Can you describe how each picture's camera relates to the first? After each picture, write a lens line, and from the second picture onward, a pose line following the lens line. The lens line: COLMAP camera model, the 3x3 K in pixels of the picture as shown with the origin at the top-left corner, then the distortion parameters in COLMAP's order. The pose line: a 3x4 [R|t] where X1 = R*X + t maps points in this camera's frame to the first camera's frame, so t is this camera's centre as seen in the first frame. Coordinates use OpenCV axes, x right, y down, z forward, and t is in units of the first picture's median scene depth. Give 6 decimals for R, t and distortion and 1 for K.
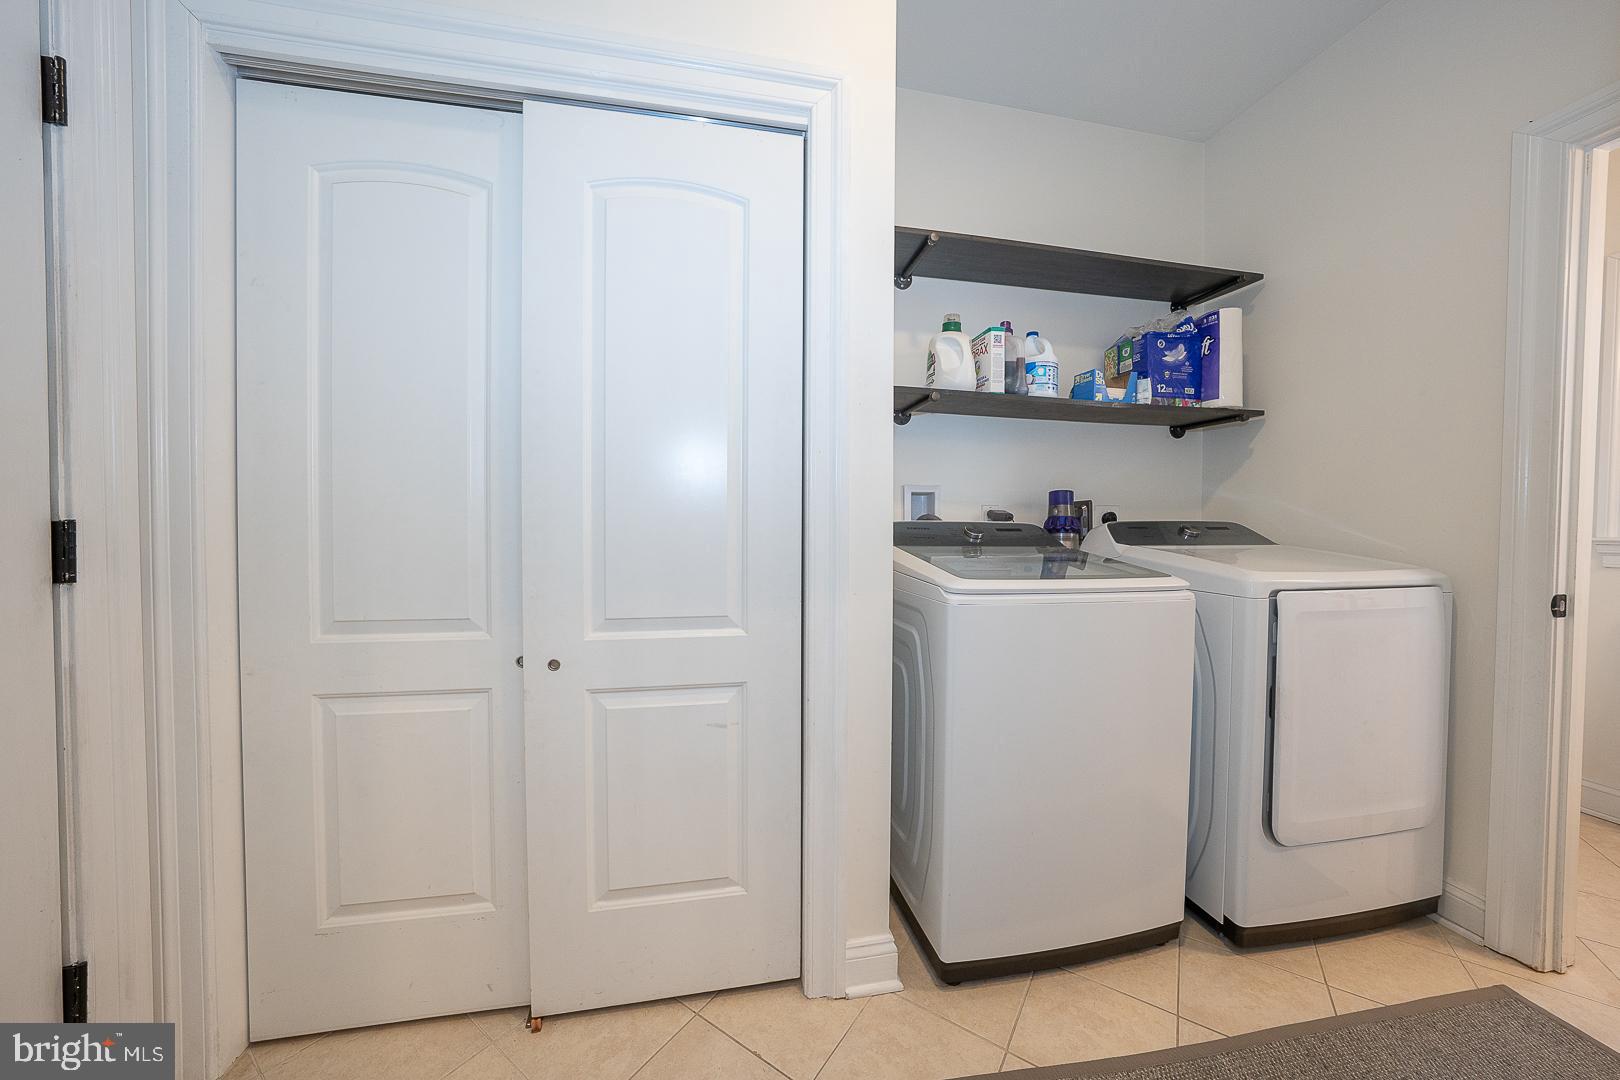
lens RADIAL K [[556.4, 0, 808.9], [0, 556.4, 536.2], [0, 0, 1]] dist [-0.019102, 0.002873]
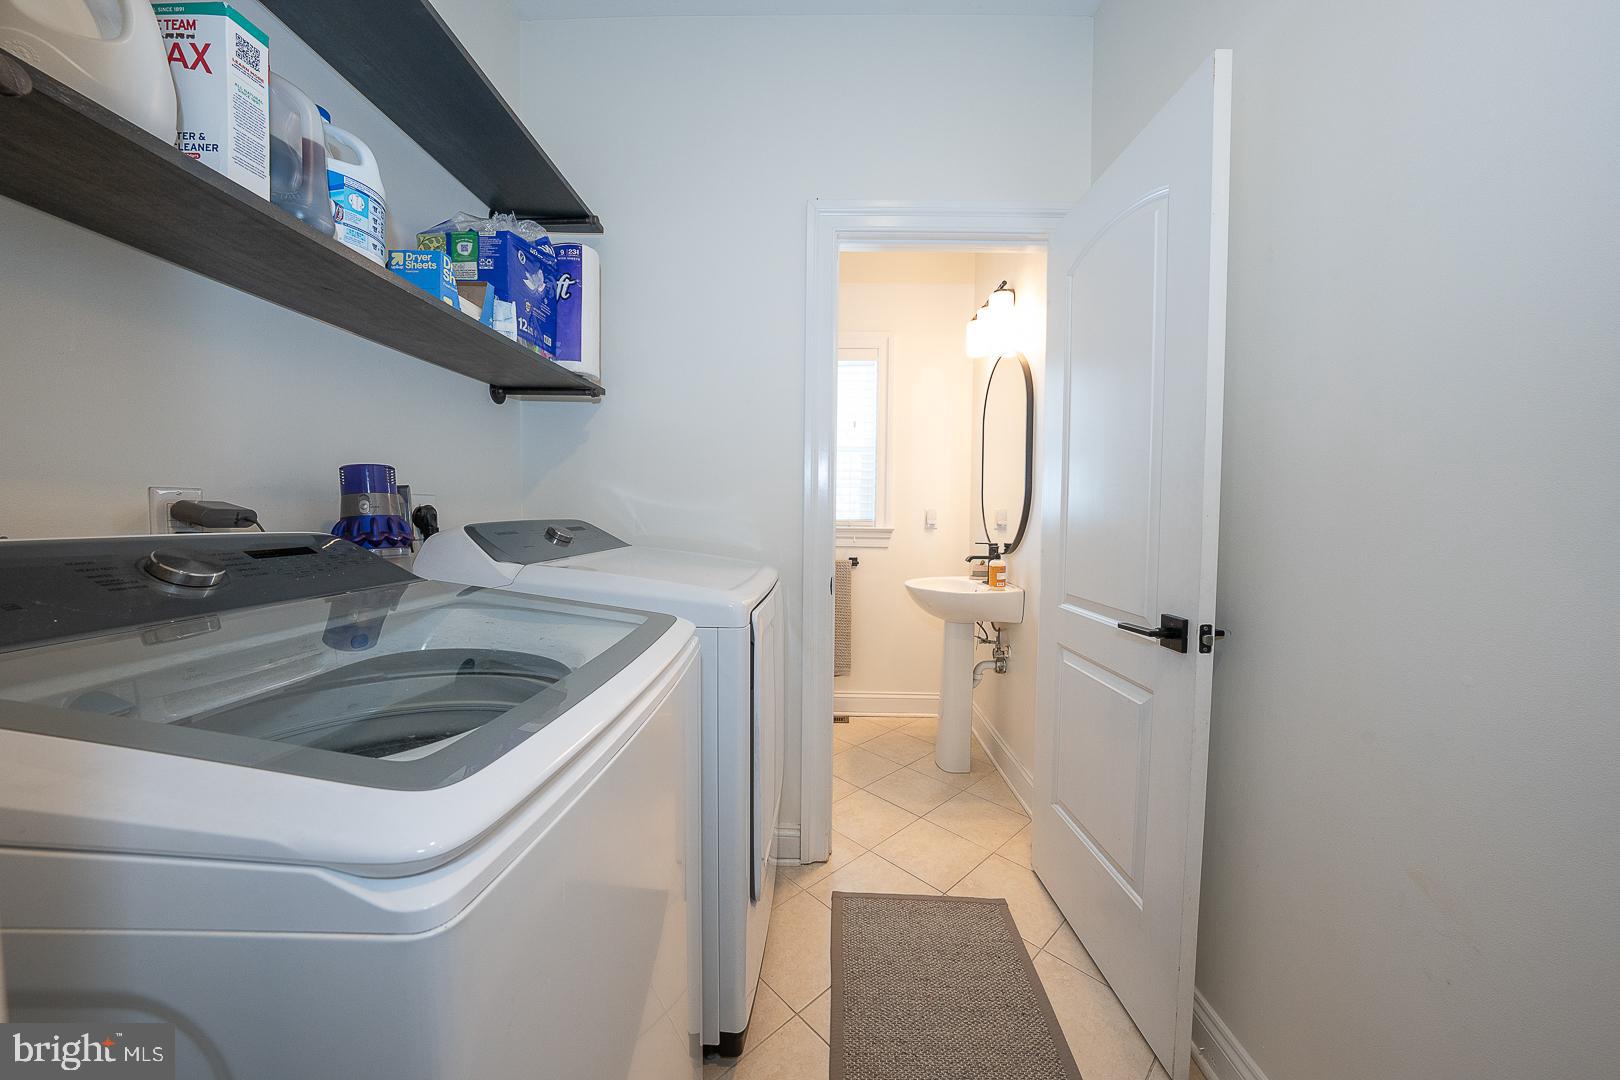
lens RADIAL K [[556.4, 0, 811.8], [0, 556.4, 535.0], [0, 0, 1]] dist [-0.019102, 0.002873]
pose [[0.208239, -0.047213, 0.976938, 0.041005], [0.015302, 0.998869, 0.045011, -0.036055], [-0.977958, 0.005576, 0.208726, 0.513992]]
